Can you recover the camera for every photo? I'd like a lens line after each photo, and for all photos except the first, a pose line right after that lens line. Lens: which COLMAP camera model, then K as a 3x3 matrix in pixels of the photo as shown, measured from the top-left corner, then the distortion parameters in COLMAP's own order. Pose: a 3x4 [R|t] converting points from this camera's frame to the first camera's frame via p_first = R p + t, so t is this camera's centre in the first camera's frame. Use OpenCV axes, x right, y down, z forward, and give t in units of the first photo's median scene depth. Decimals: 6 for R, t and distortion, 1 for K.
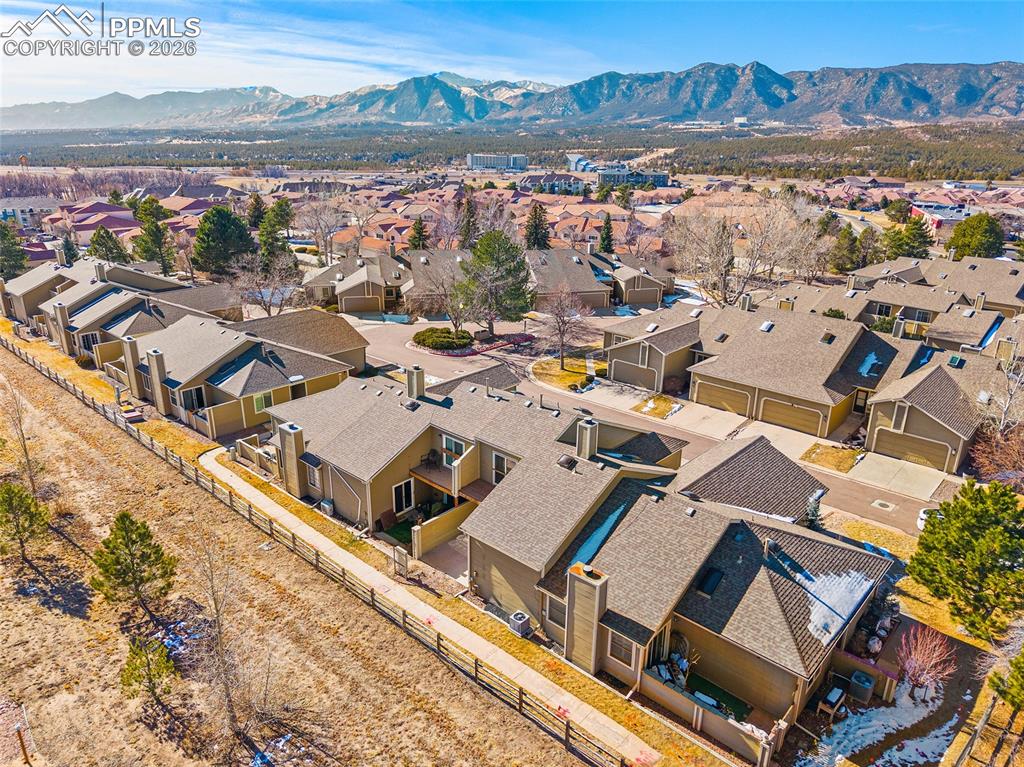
lens RADIAL K [[693.3, 0, 515.2], [0, 693.3, 383.0], [0, 0, 1]] dist [0.027505, -0.024452]
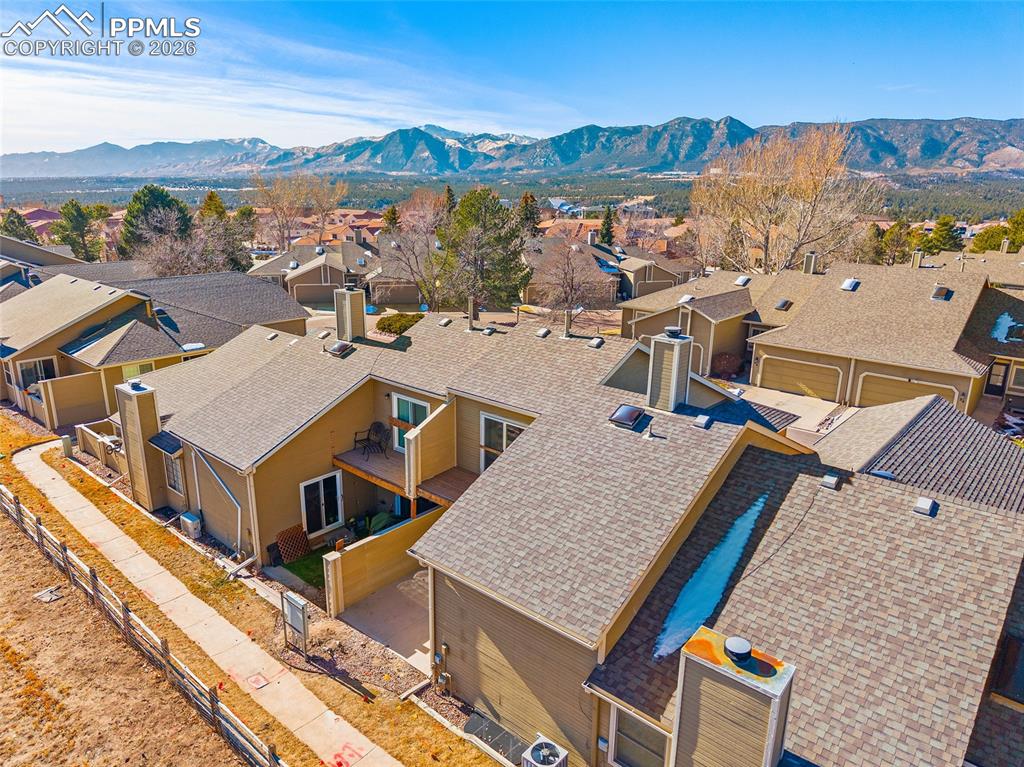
lens RADIAL K [[691.0, 0, 514.6], [0, 691.0, 387.3], [0, 0, 1]] dist [0.003921, 0.001603]
pose [[0.999741, -0.003400, 0.022492, -0.016771], [0.004680, 0.998358, -0.057095, 0.104014], [-0.022261, 0.057185, 0.998115, 0.436141]]
